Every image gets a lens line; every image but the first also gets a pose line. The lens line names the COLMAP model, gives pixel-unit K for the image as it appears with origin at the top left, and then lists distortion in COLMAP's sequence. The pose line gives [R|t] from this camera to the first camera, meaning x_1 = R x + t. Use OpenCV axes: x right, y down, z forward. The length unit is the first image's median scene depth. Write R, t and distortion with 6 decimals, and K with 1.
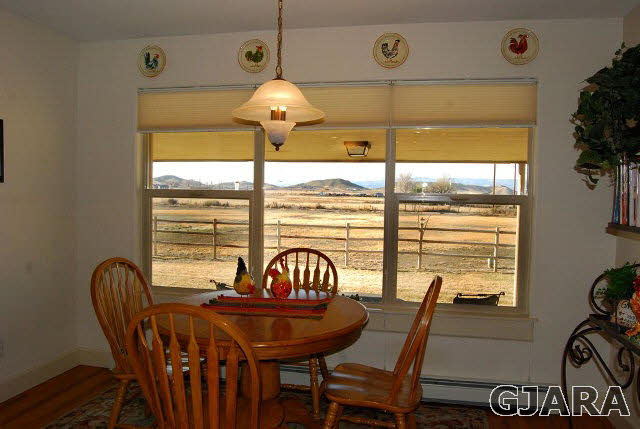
lens RADIAL K [[509.5, 0, 320.0], [0, 509.5, 214.5], [0, 0, 1]] dist [-0.082835, 0.006237]
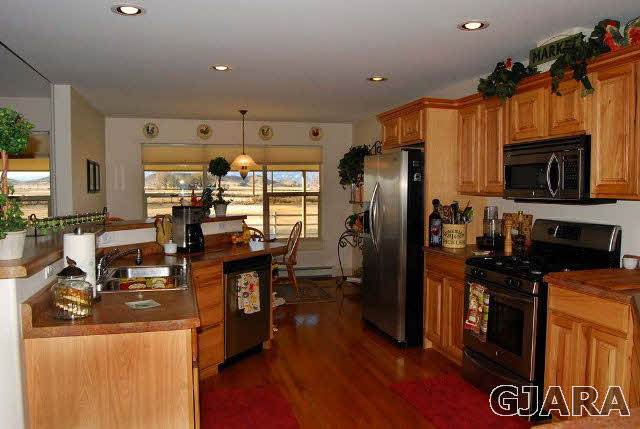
lens RADIAL K [[509.5, 0, 320.0], [0, 509.5, 214.5], [0, 0, 1]] dist [-0.082835, 0.006237]
pose [[0.891079, -0.044487, 0.451662, -0.221990], [0.036330, 0.998983, 0.026722, 0.001419], [-0.452392, -0.007402, 0.891789, -0.381025]]
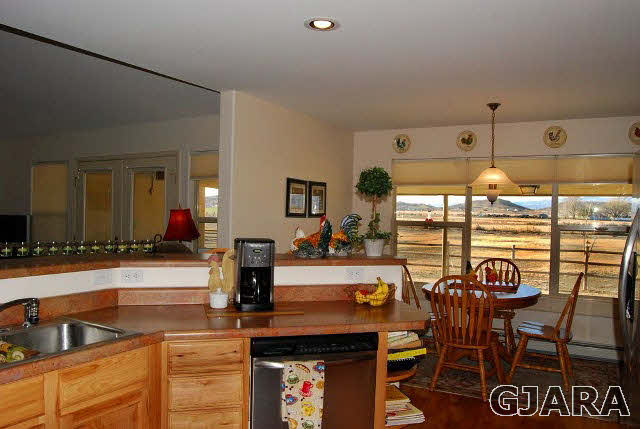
lens RADIAL K [[509.5, 0, 320.0], [0, 509.5, 214.5], [0, 0, 1]] dist [-0.082835, 0.006237]
pose [[0.954433, 0.003843, -0.298401, -0.030422], [-0.015766, 0.999170, -0.037559, -0.001471], [0.298009, 0.040552, 0.953701, -0.225605]]
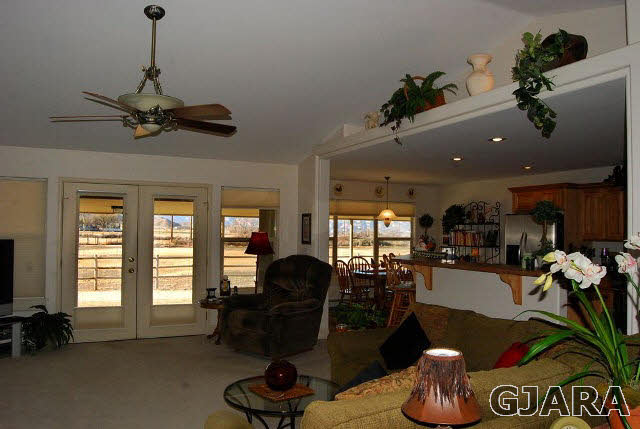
lens RADIAL K [[509.5, 0, 320.0], [0, 509.5, 214.5], [0, 0, 1]] dist [-0.082835, 0.006237]
pose [[0.779710, 0.010961, 0.626045, -0.639554], [0.028221, 0.998216, -0.052624, -0.009214], [-0.625505, 0.058699, 0.778009, -0.367659]]
